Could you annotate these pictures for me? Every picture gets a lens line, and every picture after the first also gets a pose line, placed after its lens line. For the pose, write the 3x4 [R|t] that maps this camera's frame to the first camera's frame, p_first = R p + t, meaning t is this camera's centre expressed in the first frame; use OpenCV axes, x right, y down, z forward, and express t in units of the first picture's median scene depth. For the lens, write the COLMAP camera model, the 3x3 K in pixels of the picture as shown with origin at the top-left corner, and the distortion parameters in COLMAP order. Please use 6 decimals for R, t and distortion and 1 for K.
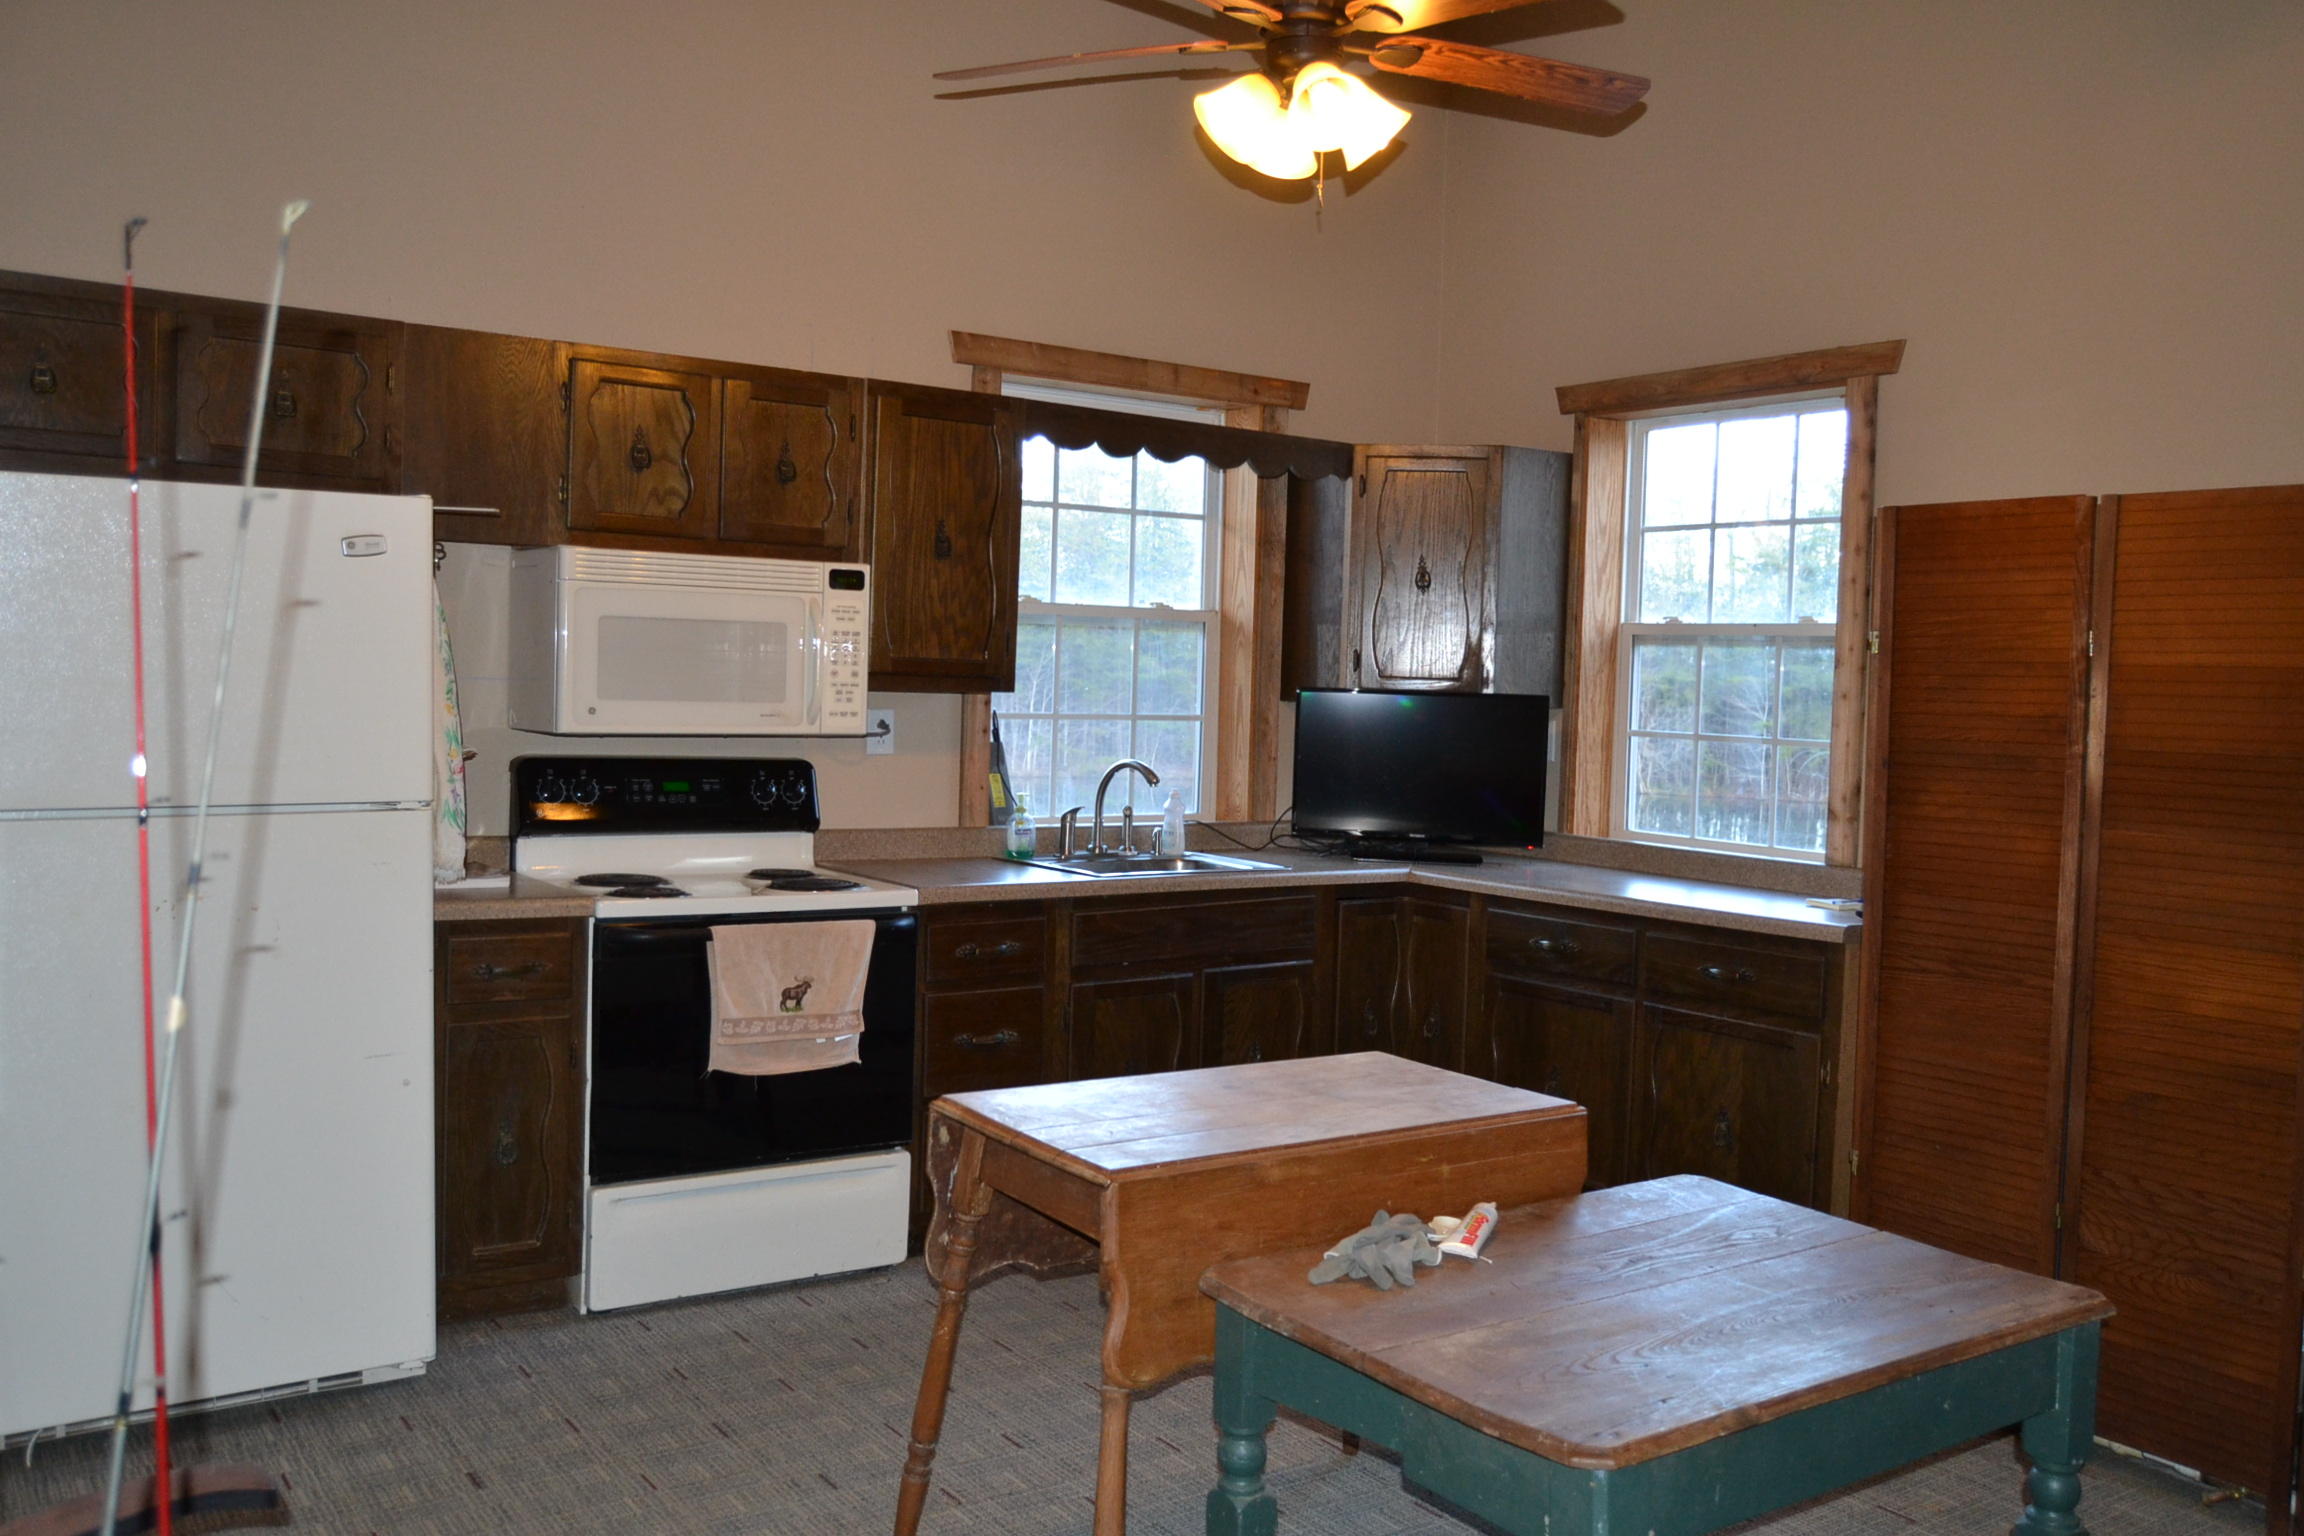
lens RADIAL K [[1948.9, 0, 1152.0], [0, 1948.9, 768.0], [0, 0, 1]] dist [-0.016110, 0.003153]
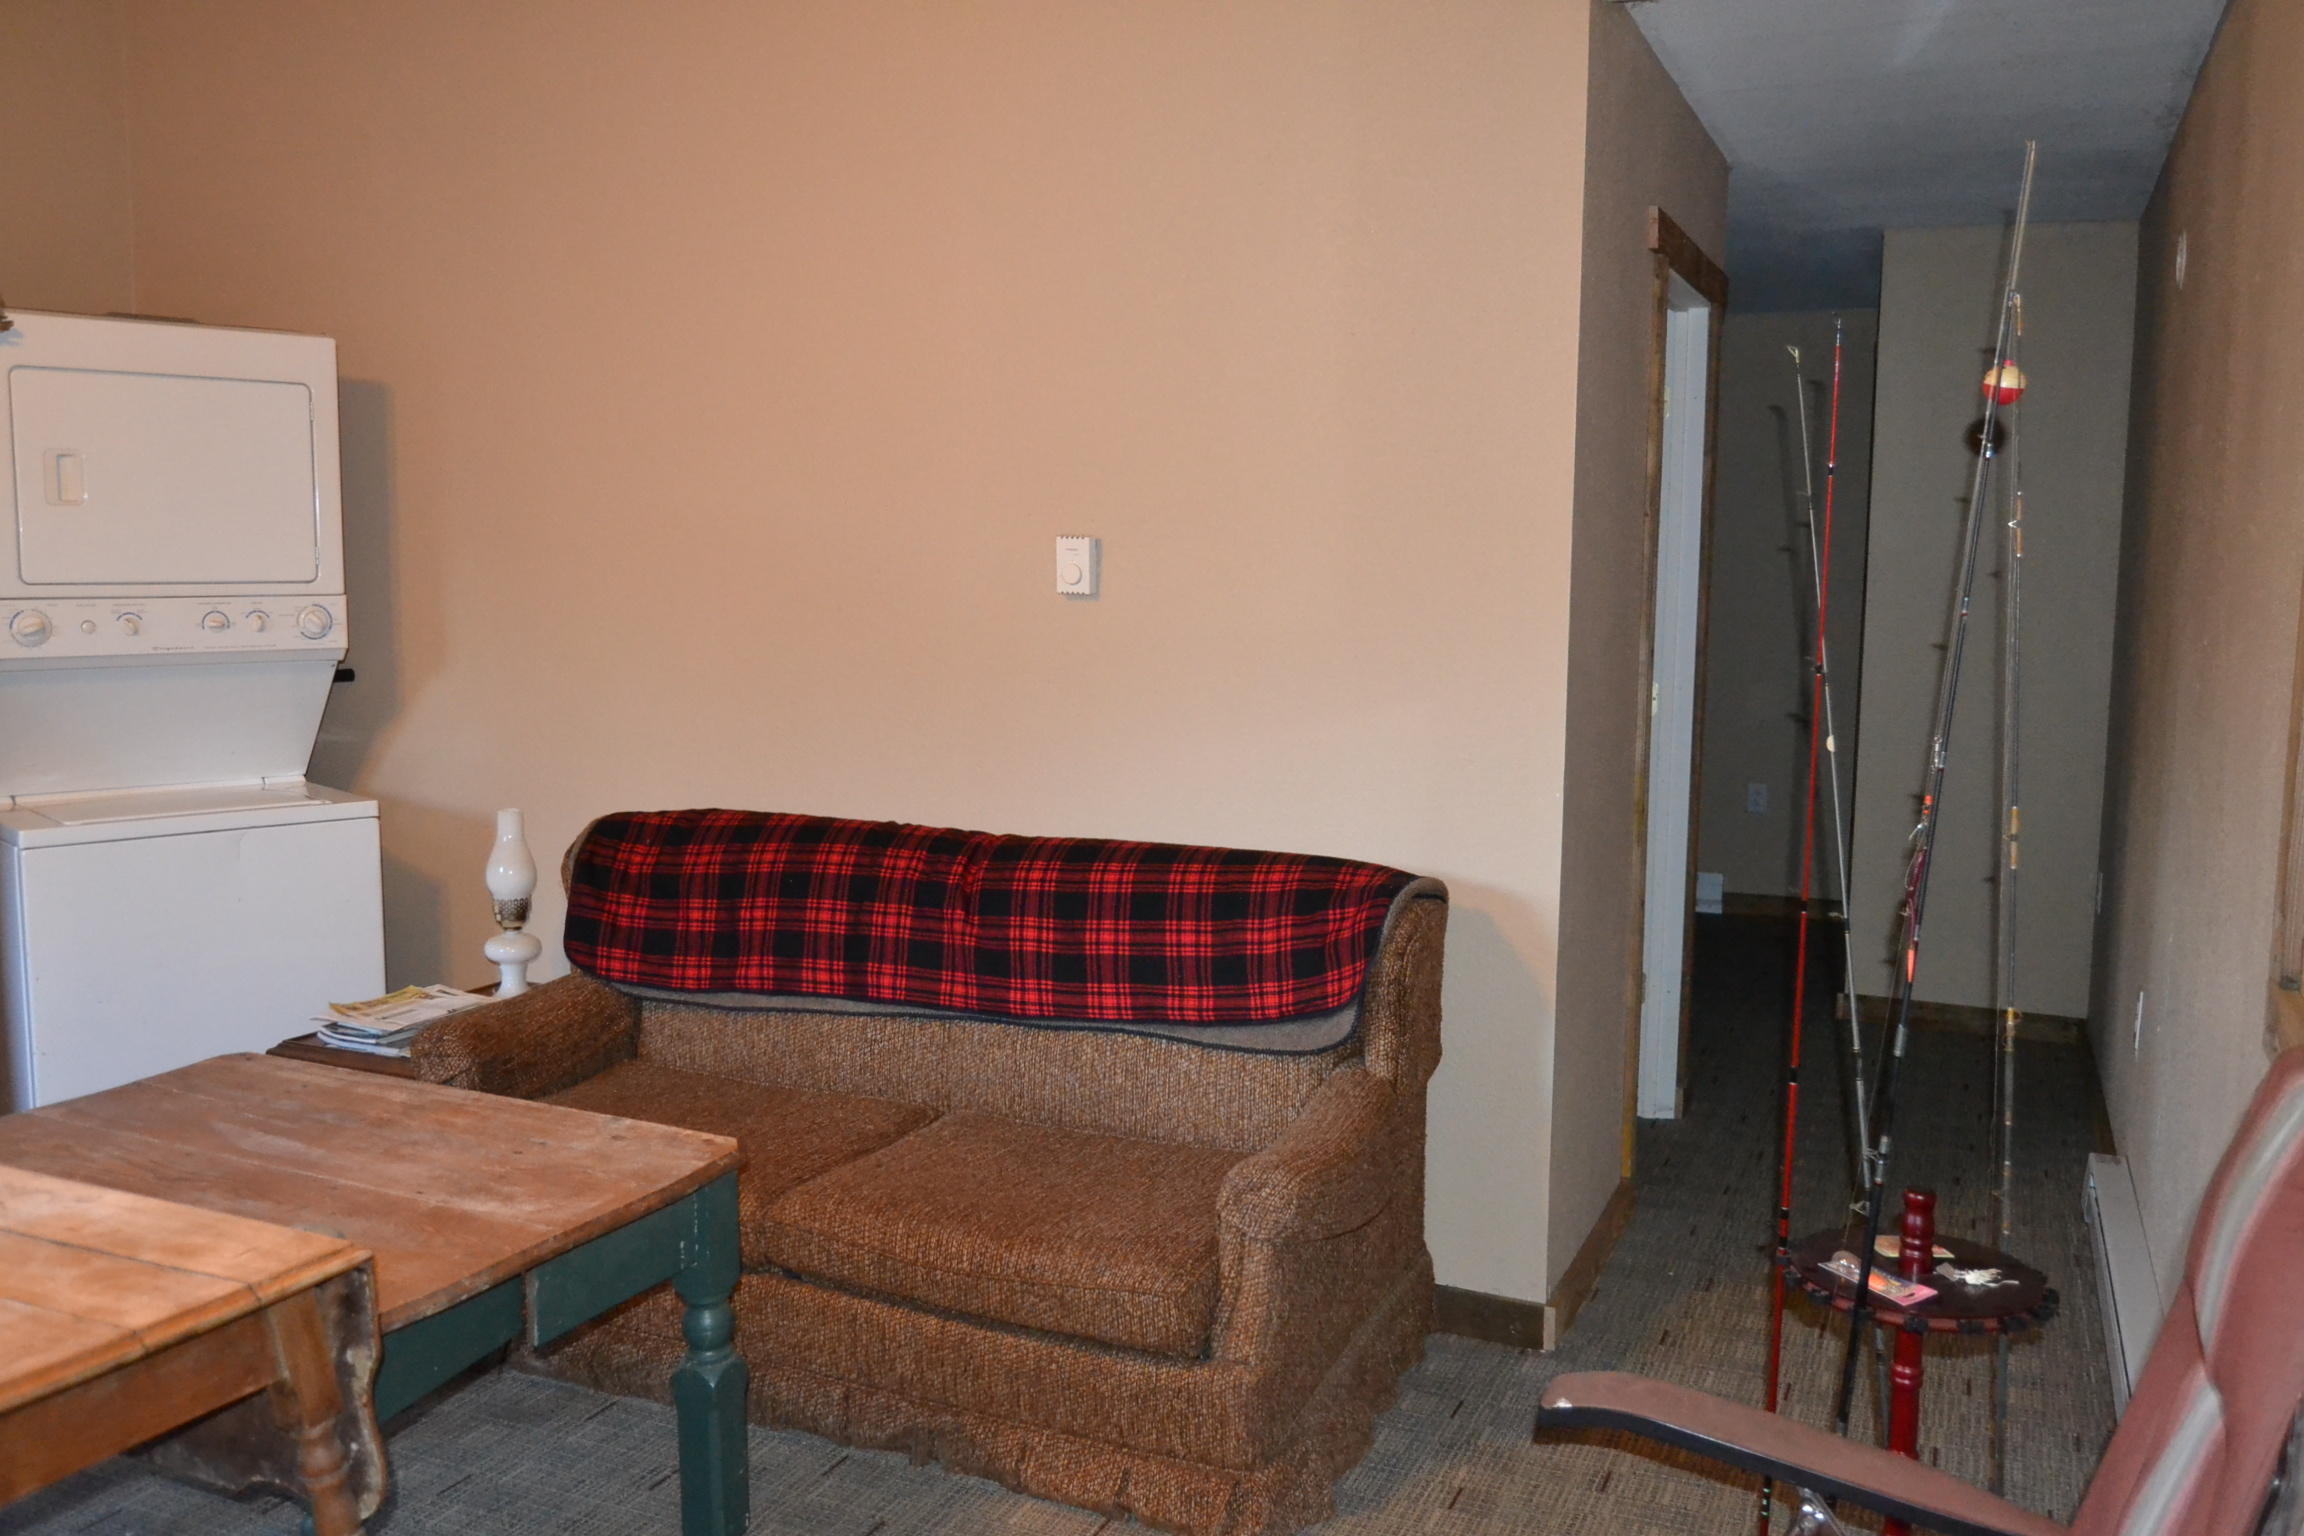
lens RADIAL K [[1948.9, 0, 1152.0], [0, 1948.9, 768.0], [0, 0, 1]] dist [-0.016110, 0.003153]
pose [[-0.529364, -0.125500, 0.839061, -0.427475], [0.016052, 0.987340, 0.157806, -0.042218], [-0.848243, 0.097006, -0.520647, 0.622111]]
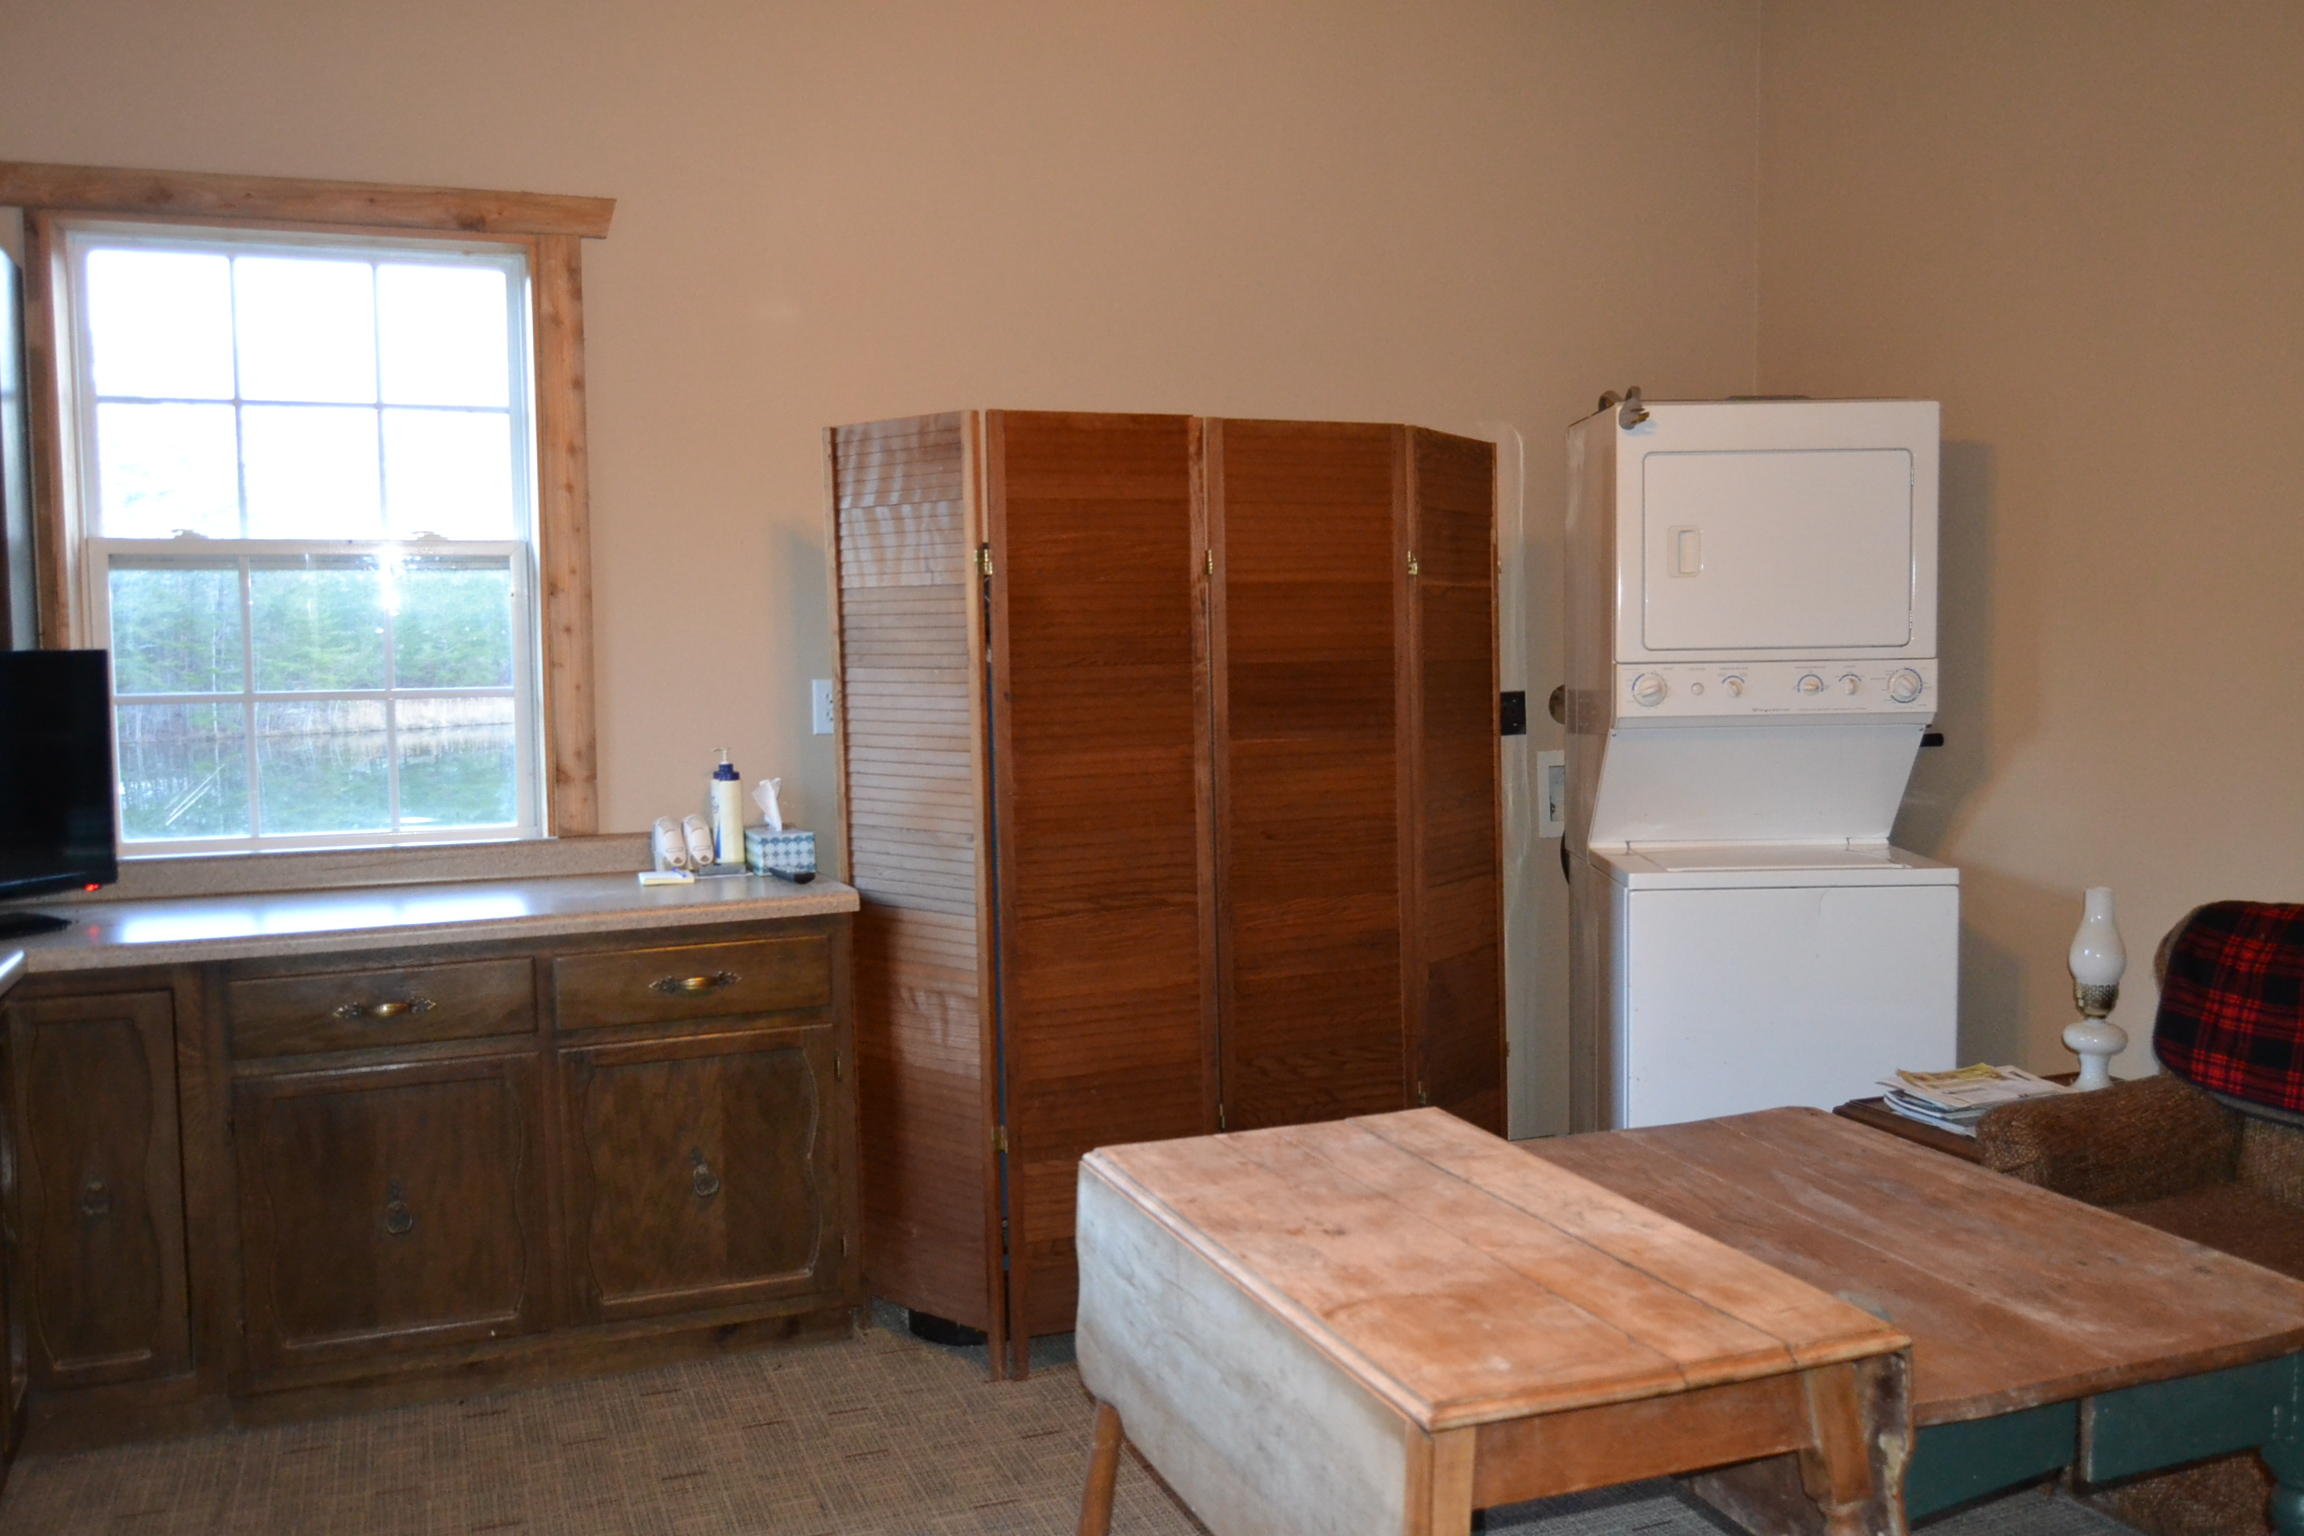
lens RADIAL K [[1948.9, 0, 1152.0], [0, 1948.9, 768.0], [0, 0, 1]] dist [-0.016110, 0.003153]
pose [[0.219457, -0.103010, 0.970169, -0.411517], [0.065073, 0.993741, 0.090793, -0.039675], [-0.973450, 0.043206, 0.224786, 0.614480]]
